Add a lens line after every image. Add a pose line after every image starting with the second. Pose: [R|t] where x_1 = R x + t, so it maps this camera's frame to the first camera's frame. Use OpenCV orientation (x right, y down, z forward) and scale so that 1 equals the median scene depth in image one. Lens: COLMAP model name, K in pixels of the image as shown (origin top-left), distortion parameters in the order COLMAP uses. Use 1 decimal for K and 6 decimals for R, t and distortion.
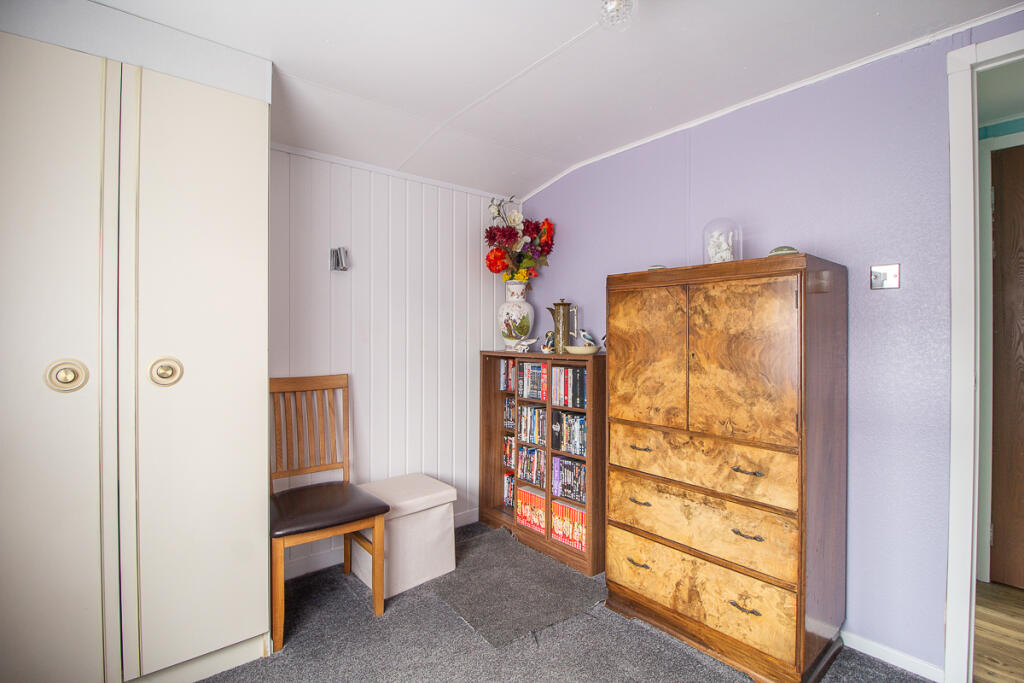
lens RADIAL K [[472.5, 0, 512.0], [0, 472.5, 341.5], [0, 0, 1]] dist [-0.016869, -0.013052]
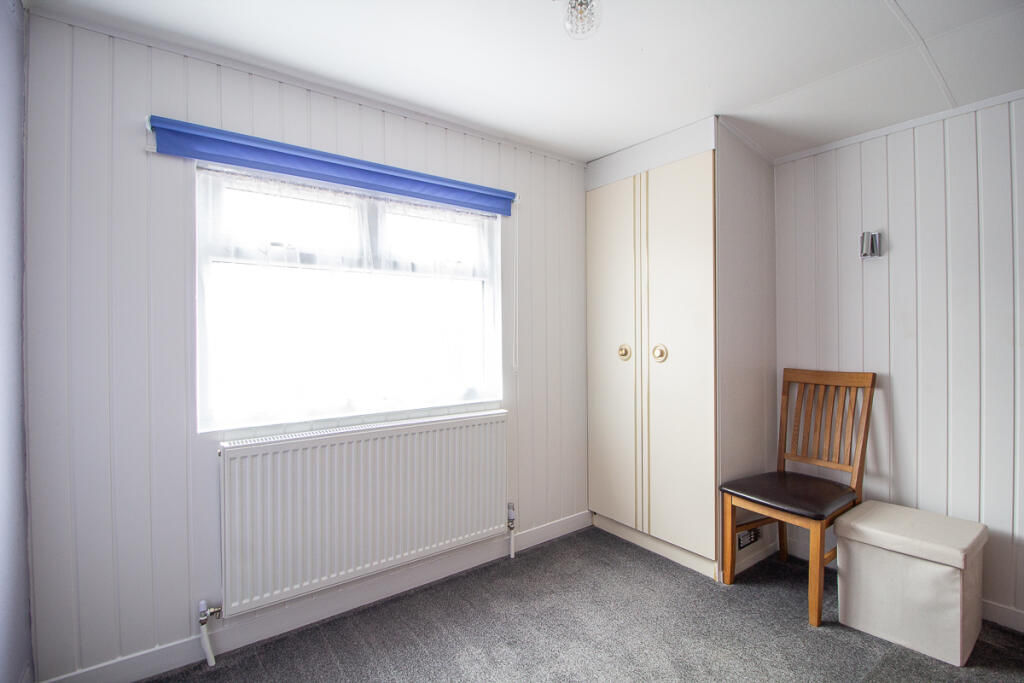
lens RADIAL K [[472.5, 0, 512.0], [0, 472.5, 341.5], [0, 0, 1]] dist [-0.016869, -0.013052]
pose [[-0.075095, 0.020356, -0.996969, 0.616111], [-0.008161, 0.999746, 0.021027, -0.003173], [0.997143, 0.009715, -0.074909, 0.413771]]
